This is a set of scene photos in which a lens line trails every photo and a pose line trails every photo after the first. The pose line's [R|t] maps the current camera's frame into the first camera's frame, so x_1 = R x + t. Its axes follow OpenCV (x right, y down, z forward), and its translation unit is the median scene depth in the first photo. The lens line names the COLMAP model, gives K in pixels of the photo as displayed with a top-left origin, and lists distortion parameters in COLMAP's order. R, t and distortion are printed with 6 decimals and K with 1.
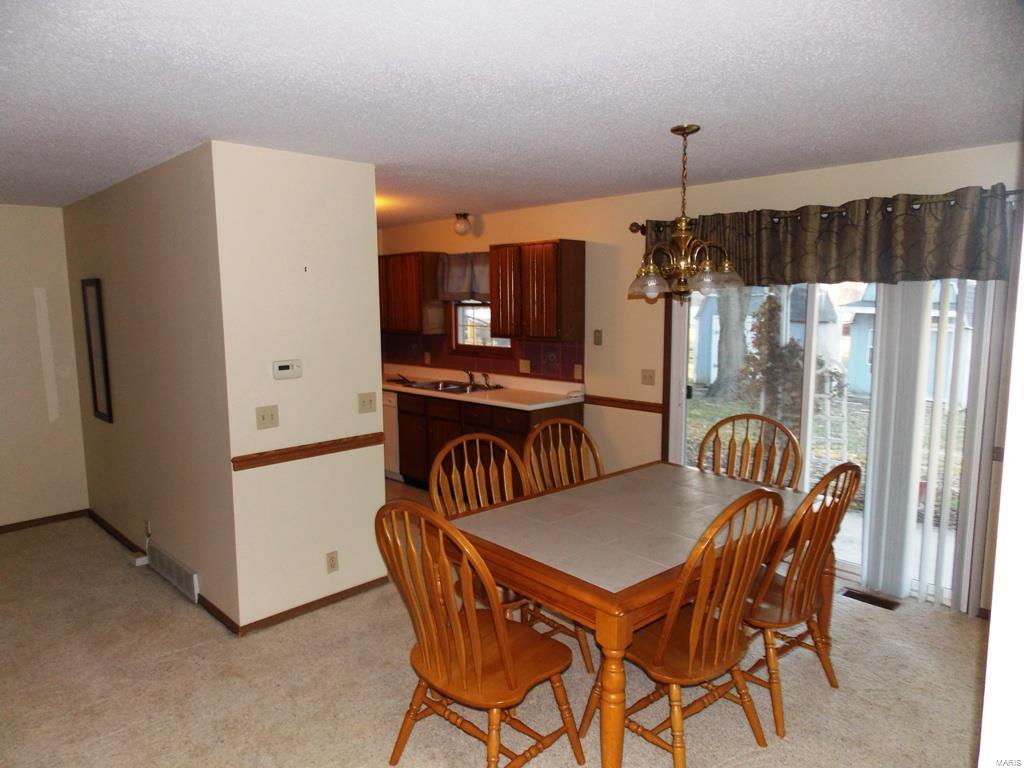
lens RADIAL K [[676.0, 0, 512.0], [0, 676.0, 384.0], [0, 0, 1]] dist [0.001765, -0.001124]
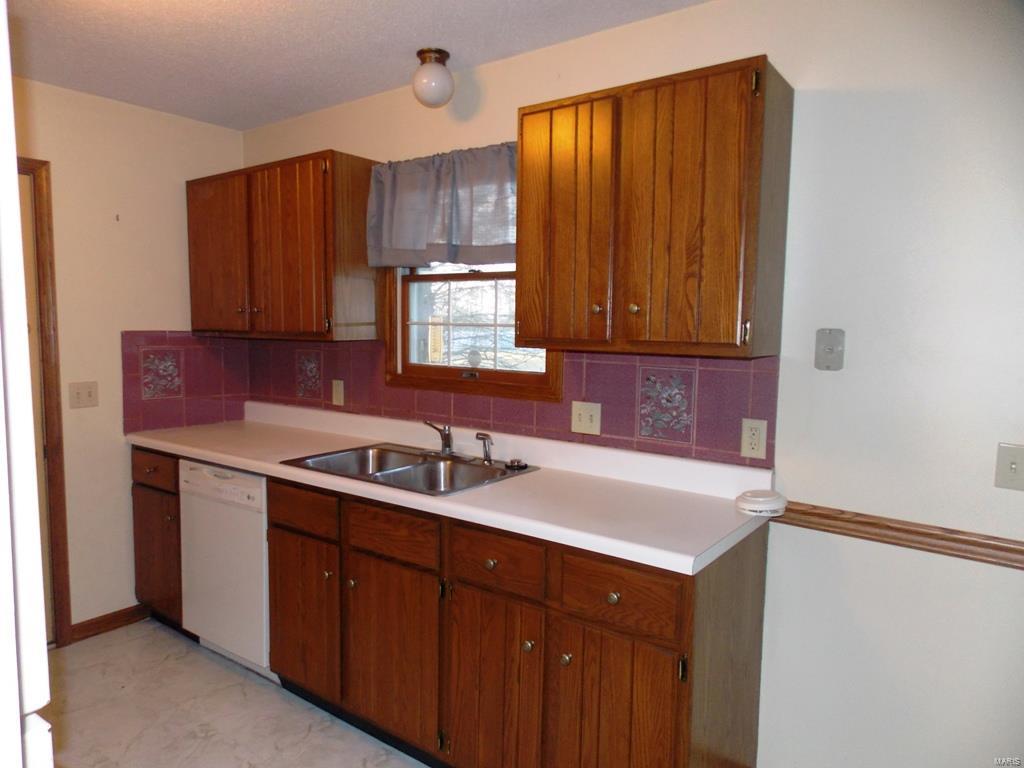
lens RADIAL K [[684.7, 0, 512.0], [0, 684.7, 384.0], [0, 0, 1]] dist [0.032771, -0.000685]
pose [[0.988303, 0.010442, 0.152142, -0.087437], [-0.005041, 0.999345, -0.035846, -0.030334], [-0.152417, 0.034660, 0.987708, 0.564326]]
